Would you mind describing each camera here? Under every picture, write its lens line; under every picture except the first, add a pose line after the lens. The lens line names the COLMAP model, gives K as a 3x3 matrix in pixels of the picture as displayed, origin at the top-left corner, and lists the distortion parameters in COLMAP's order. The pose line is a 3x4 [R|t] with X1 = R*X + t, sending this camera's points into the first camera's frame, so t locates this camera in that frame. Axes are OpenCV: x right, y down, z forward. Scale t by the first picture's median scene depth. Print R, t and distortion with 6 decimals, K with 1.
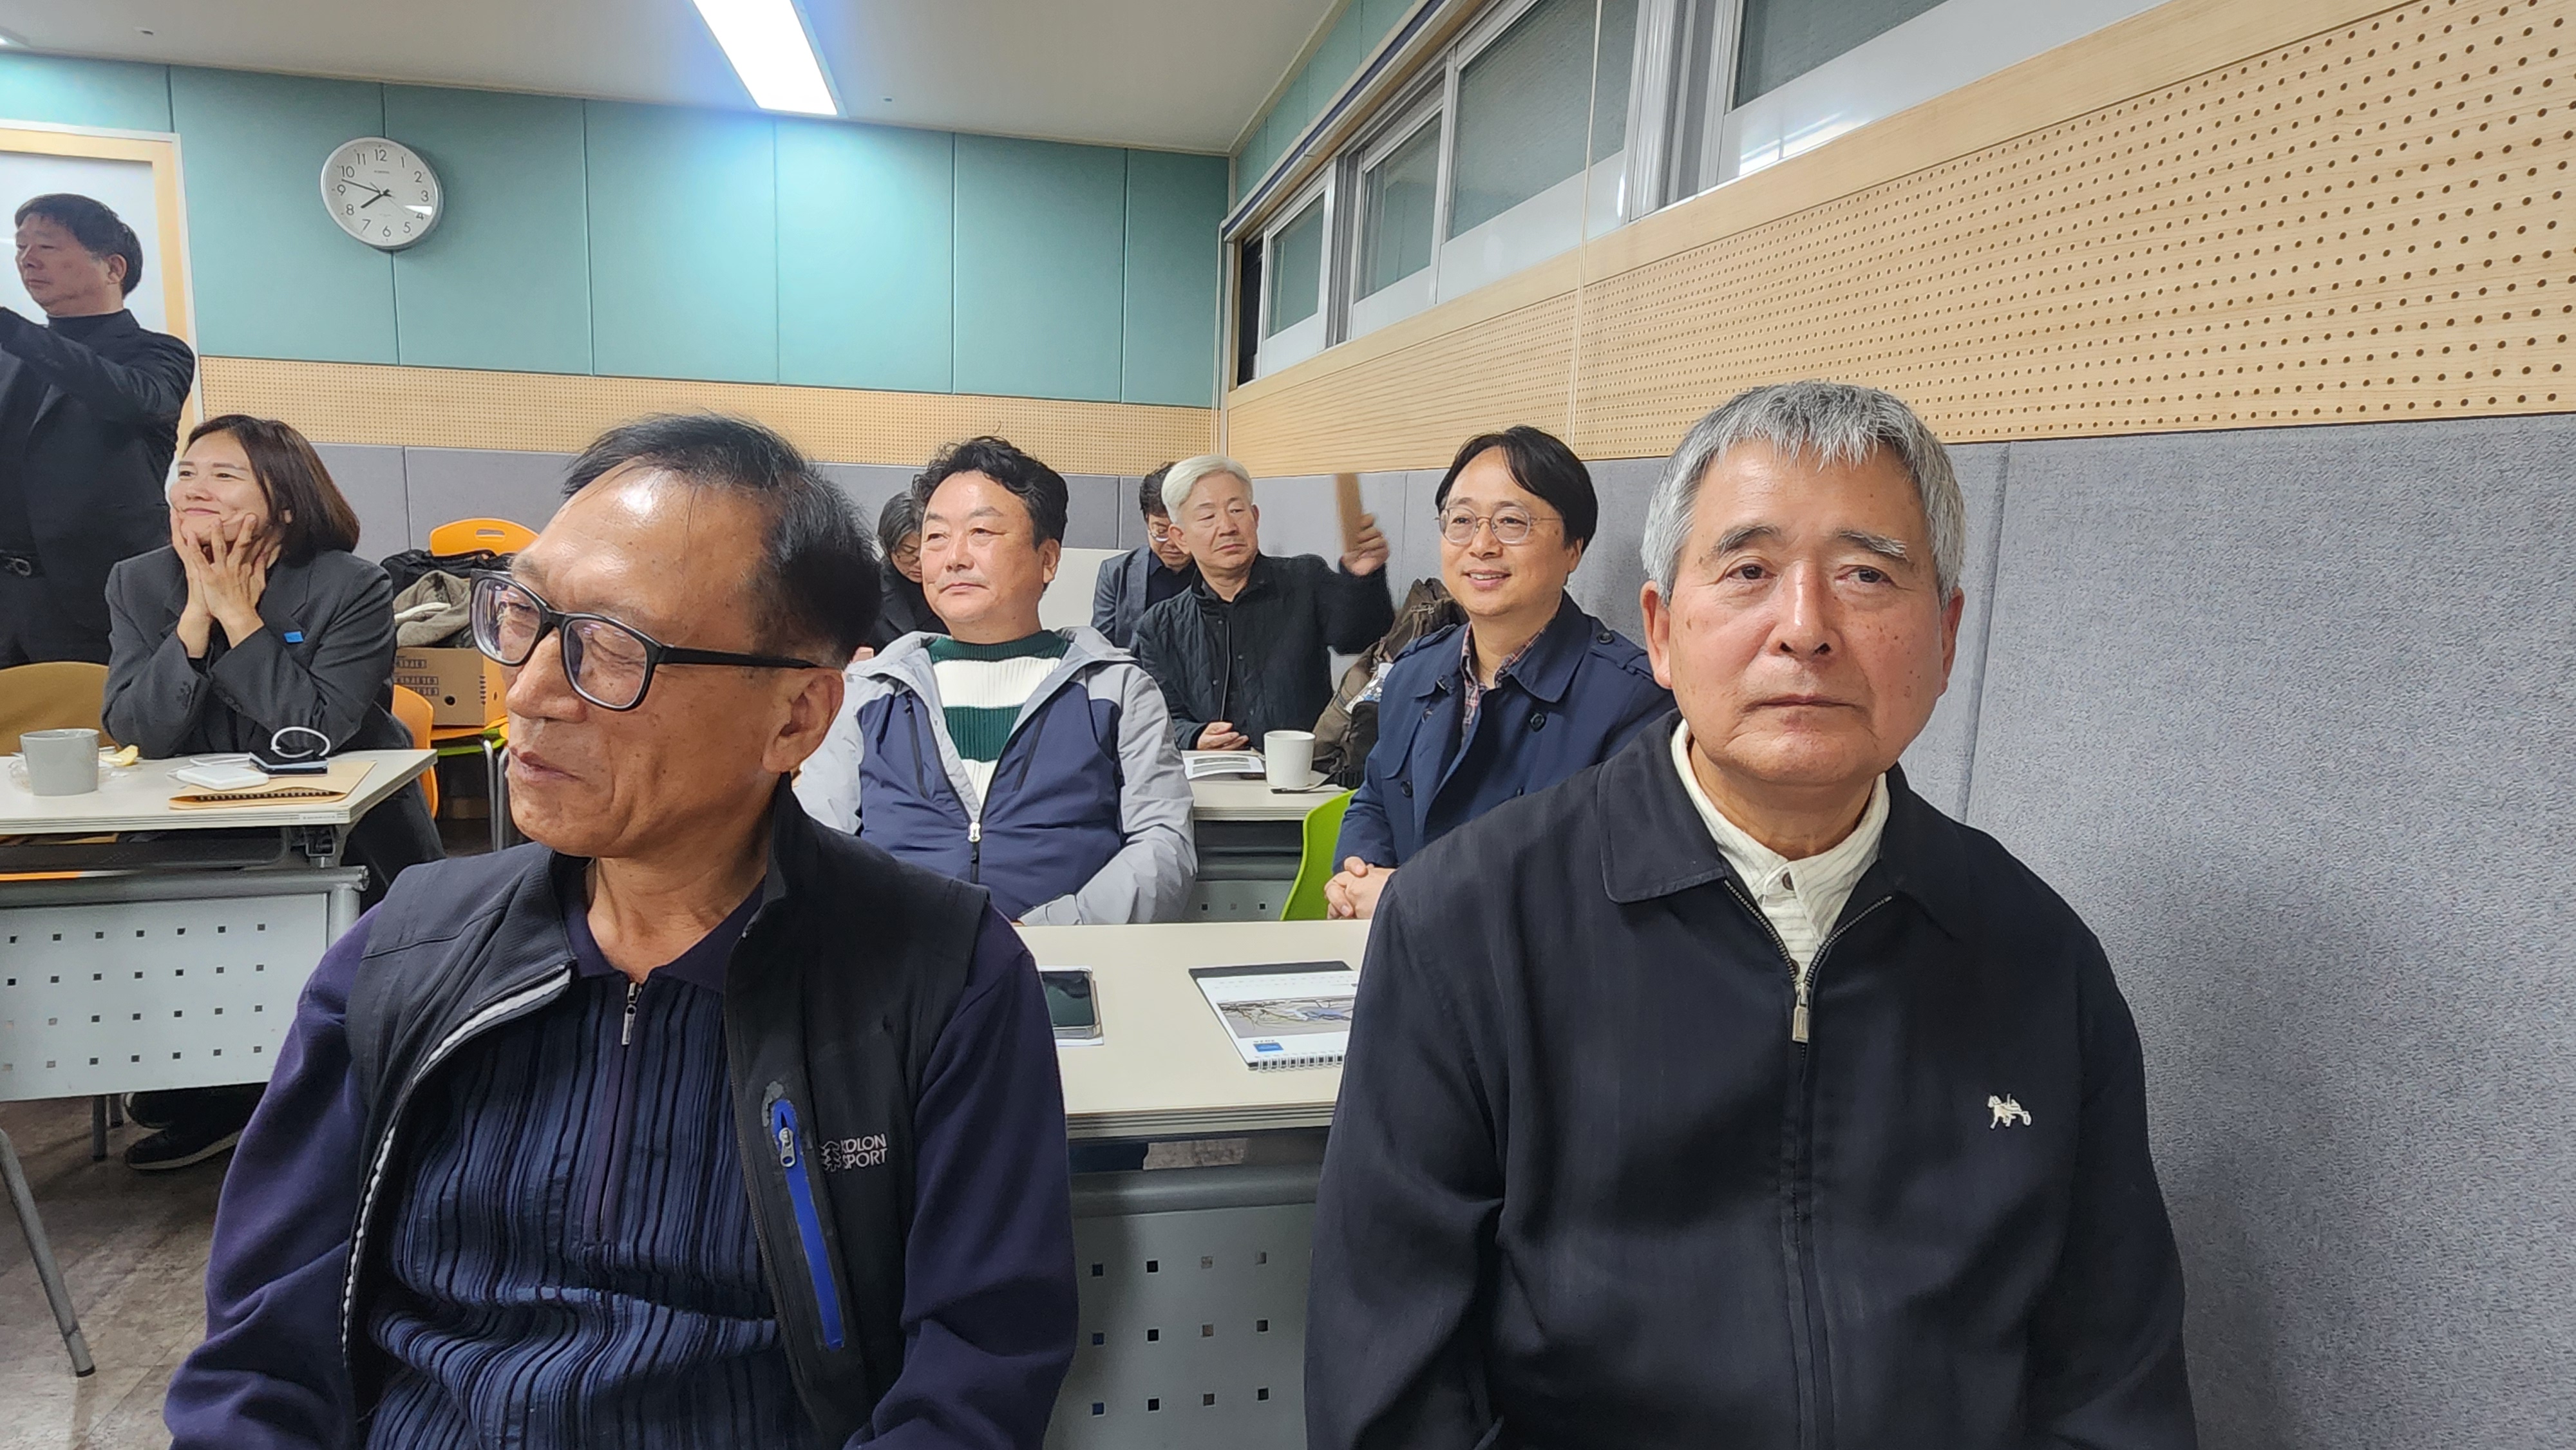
lens RADIAL K [[1416.7, 0, 1288.0], [0, 1416.7, 725.0], [0, 0, 1]] dist [-0.002330, -0.000723]
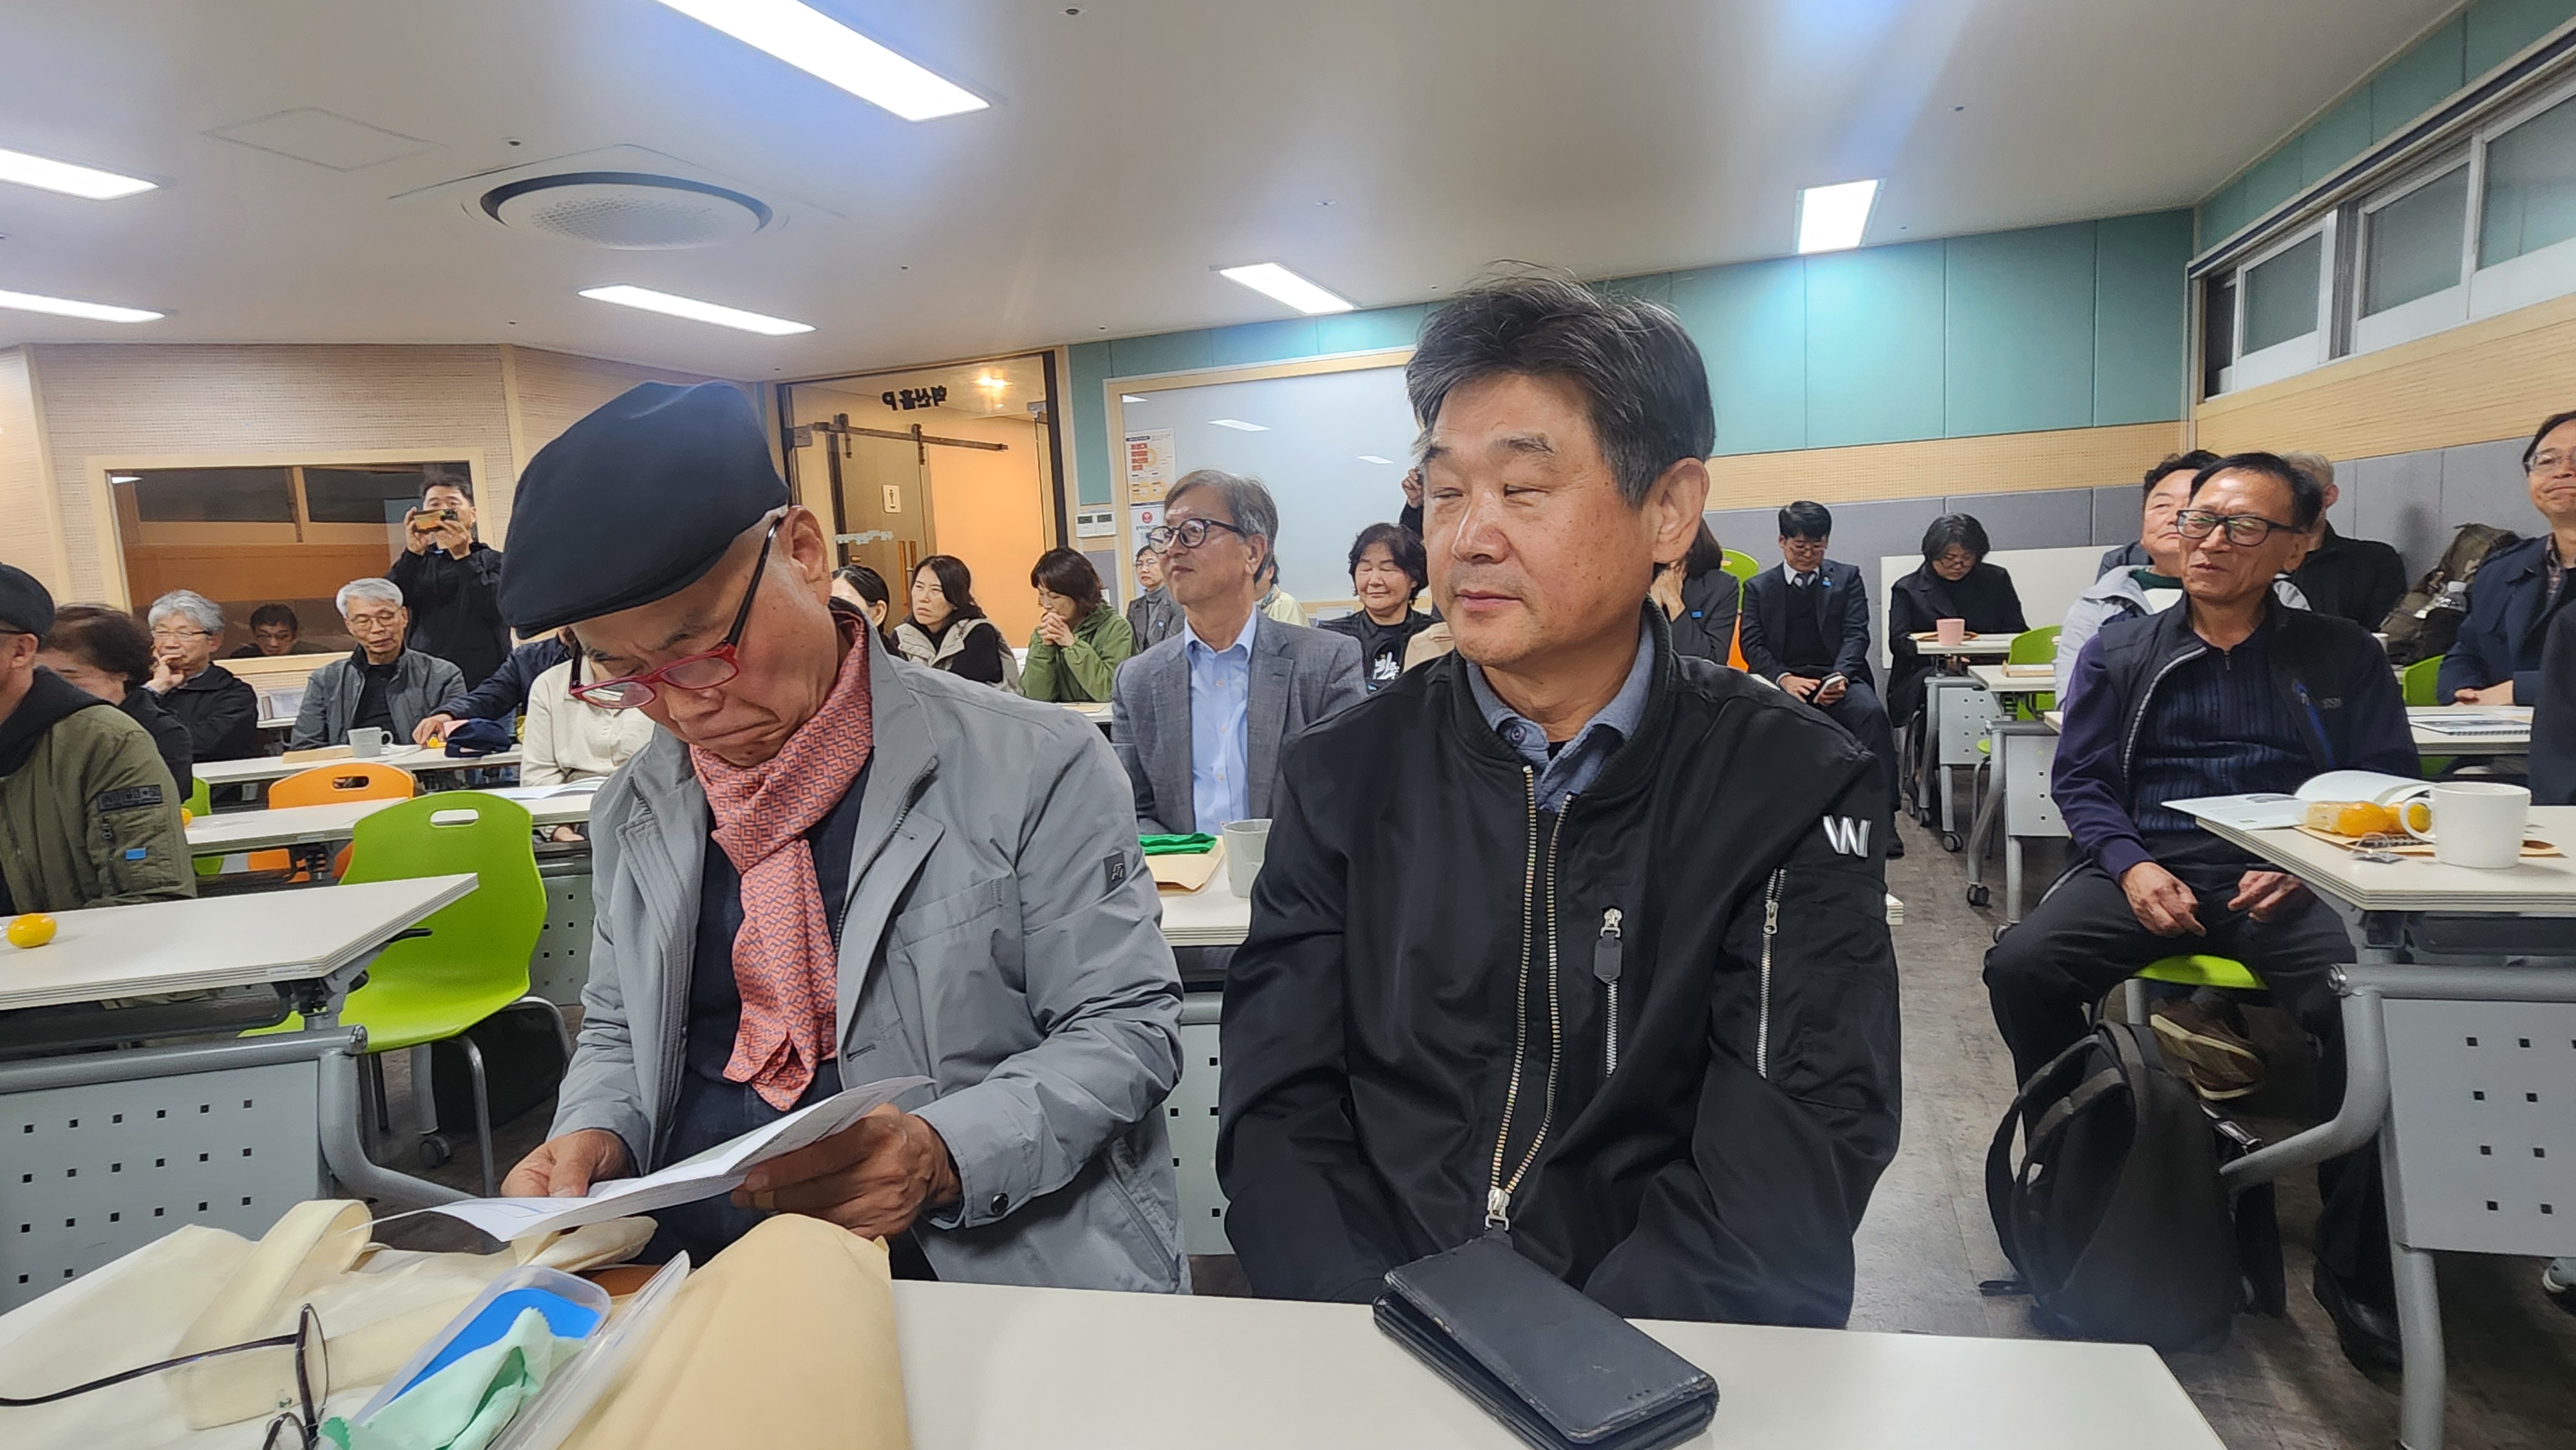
lens RADIAL K [[1416.7, 0, 1288.0], [0, 1416.7, 725.0], [0, 0, 1]] dist [-0.002330, -0.000723]
pose [[0.859616, -0.032960, -0.509876, -0.225410], [0.013493, 0.999034, -0.041832, 0.150435], [0.510762, 0.029080, 0.859230, -0.849756]]
